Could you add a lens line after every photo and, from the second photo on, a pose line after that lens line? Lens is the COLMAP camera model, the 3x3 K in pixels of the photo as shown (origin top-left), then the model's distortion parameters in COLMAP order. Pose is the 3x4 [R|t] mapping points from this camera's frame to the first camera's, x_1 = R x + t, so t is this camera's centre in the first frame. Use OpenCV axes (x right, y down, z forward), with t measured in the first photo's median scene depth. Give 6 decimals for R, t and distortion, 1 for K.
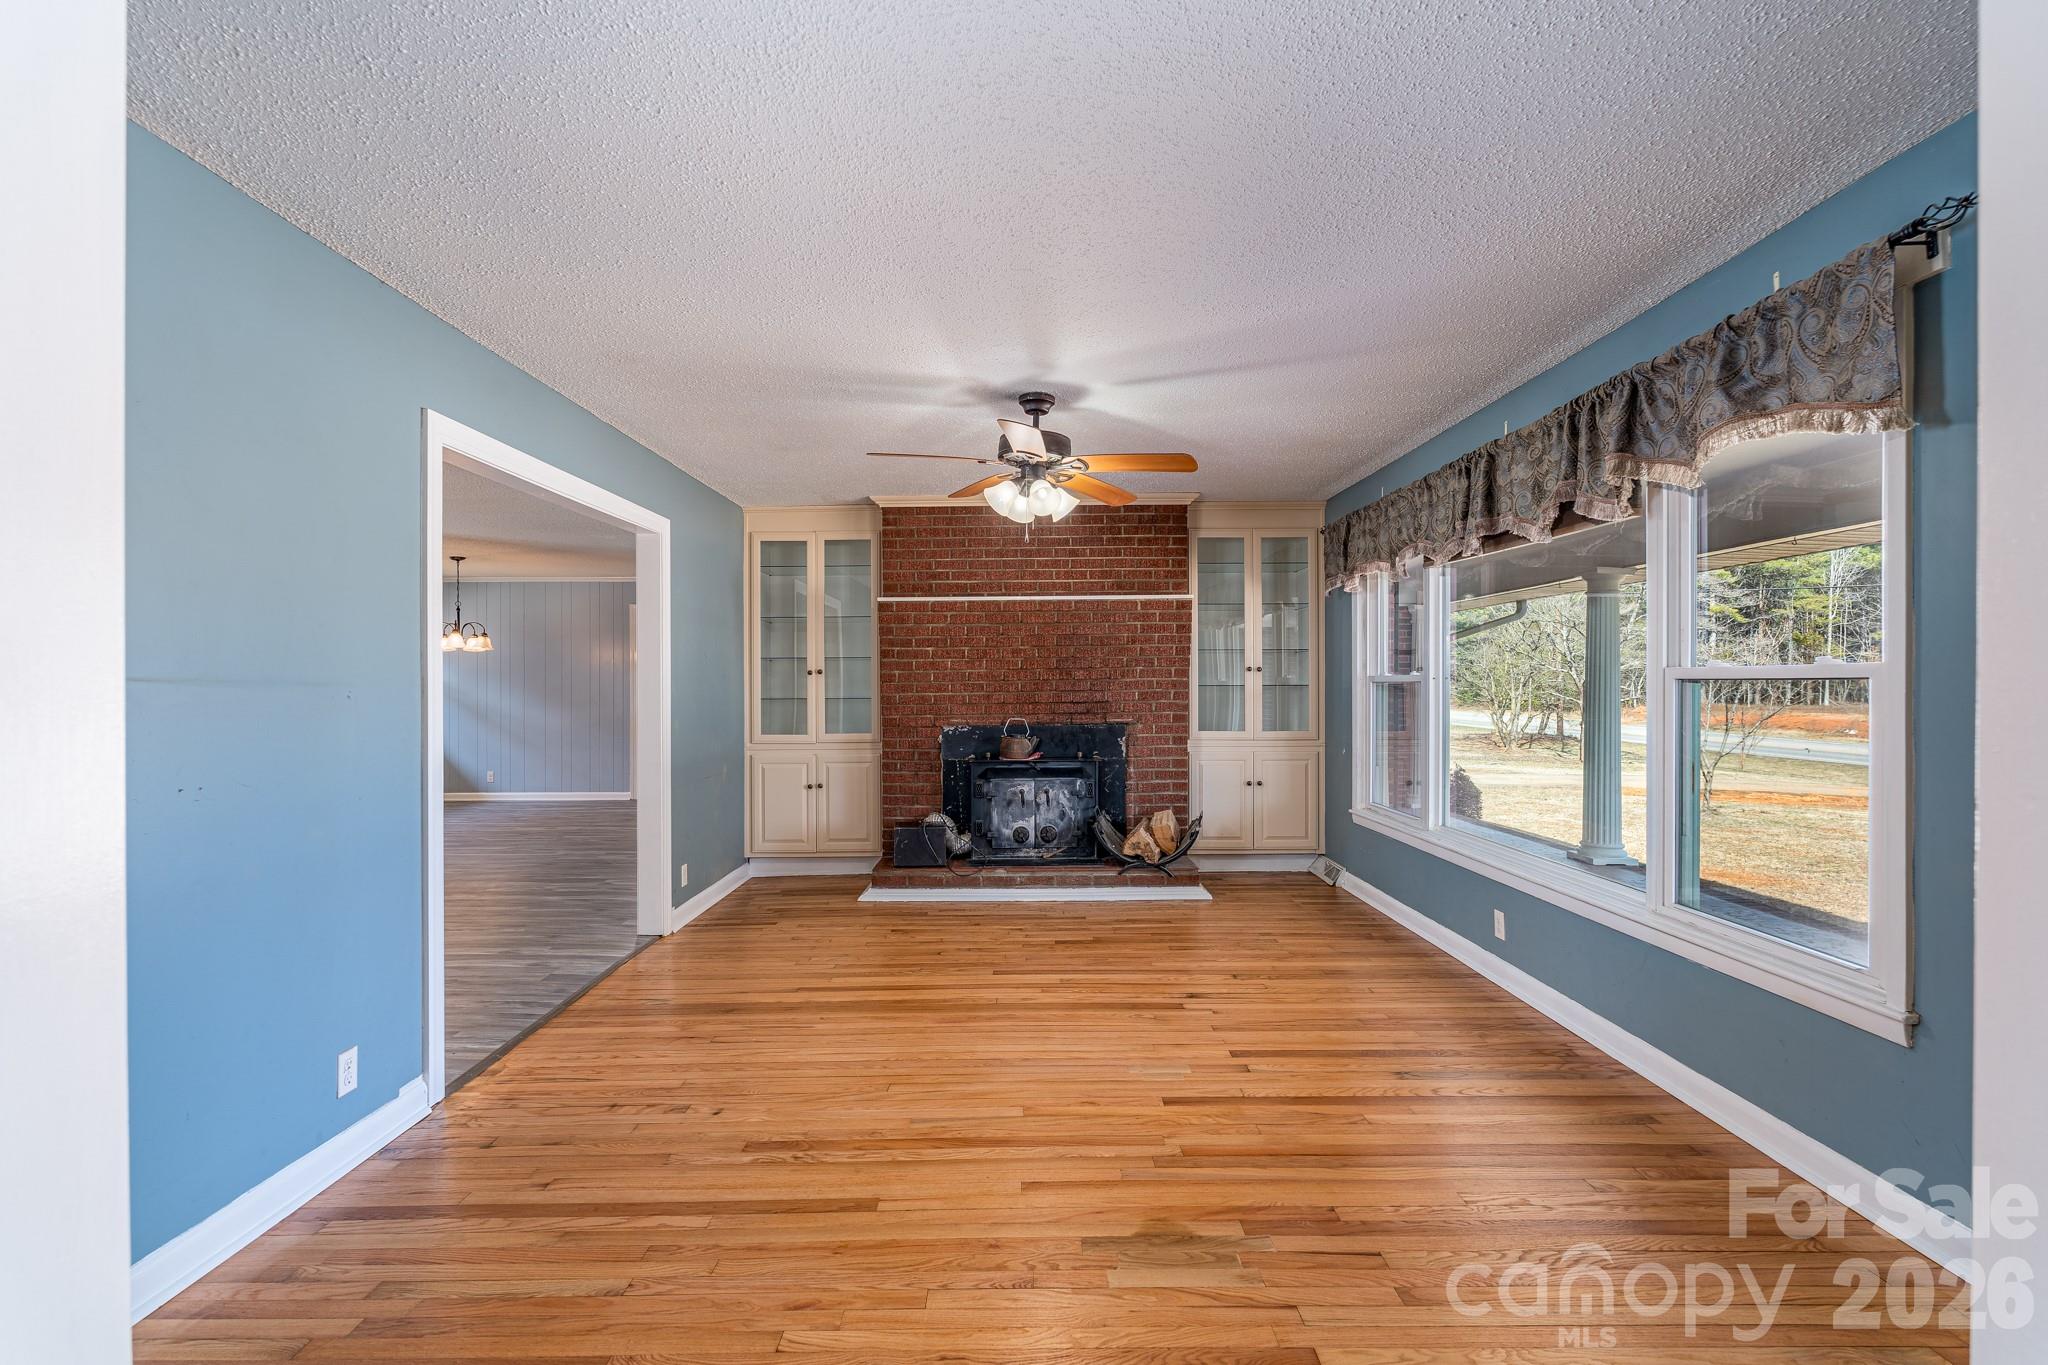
lens RADIAL K [[914.4, 0, 1019.3], [0, 914.4, 682.4], [0, 0, 1]] dist [-0.003322, 0.000176]
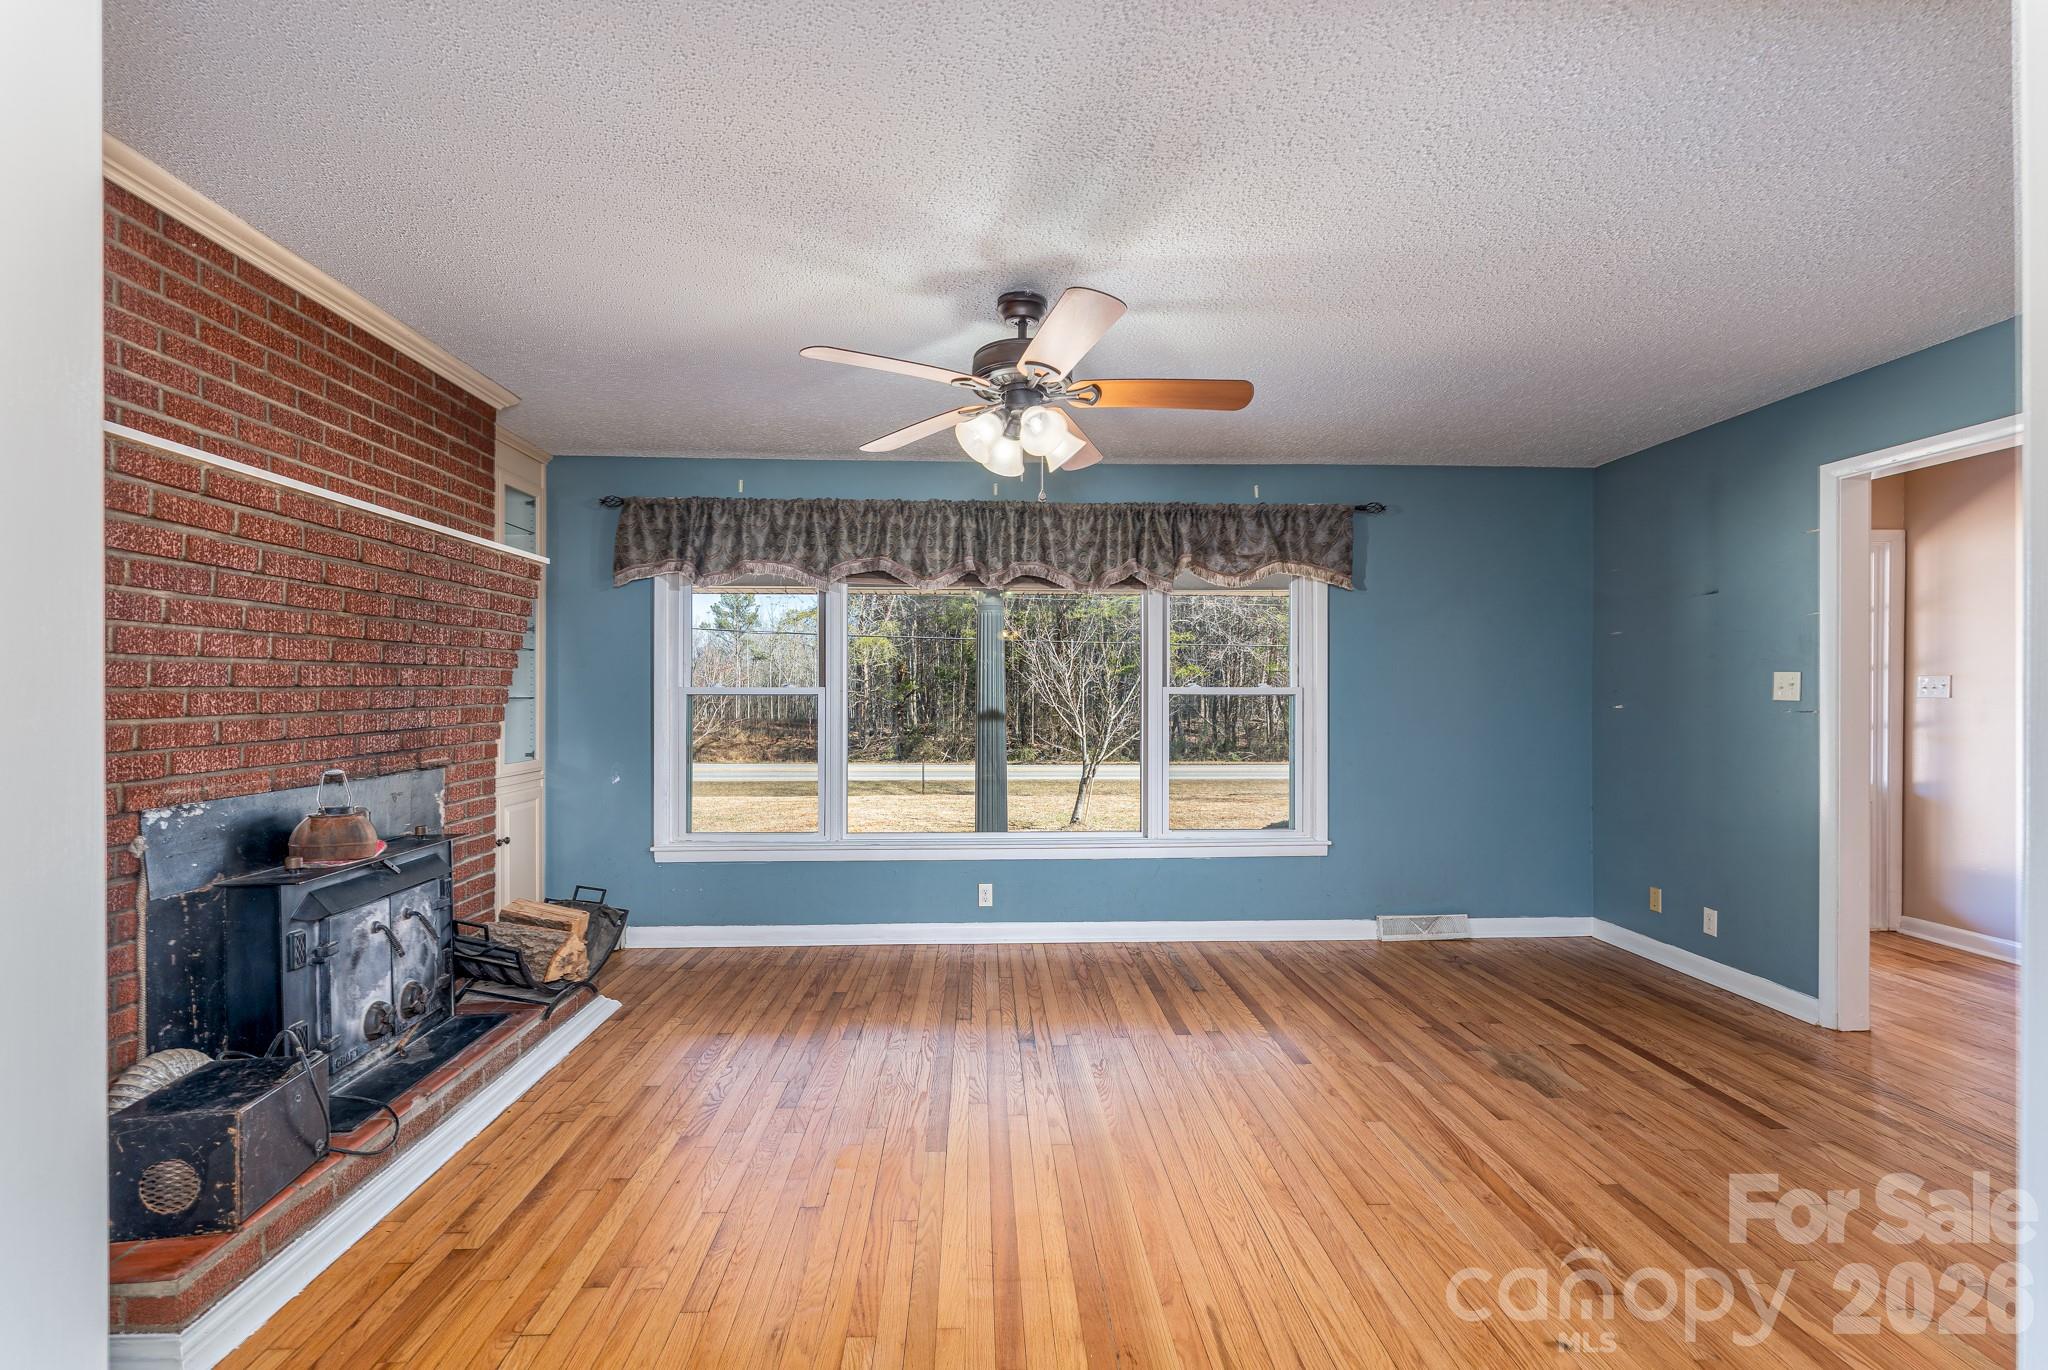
lens RADIAL K [[914.4, 0, 1017.8], [0, 914.4, 696.6], [0, 0, 1]] dist [-0.003322, 0.000176]
pose [[-0.044998, 0.002489, 0.998984, -0.695752], [-0.001849, 0.999995, -0.002575, 0.005058], [-0.998985, -0.001963, -0.044993, 1.019549]]
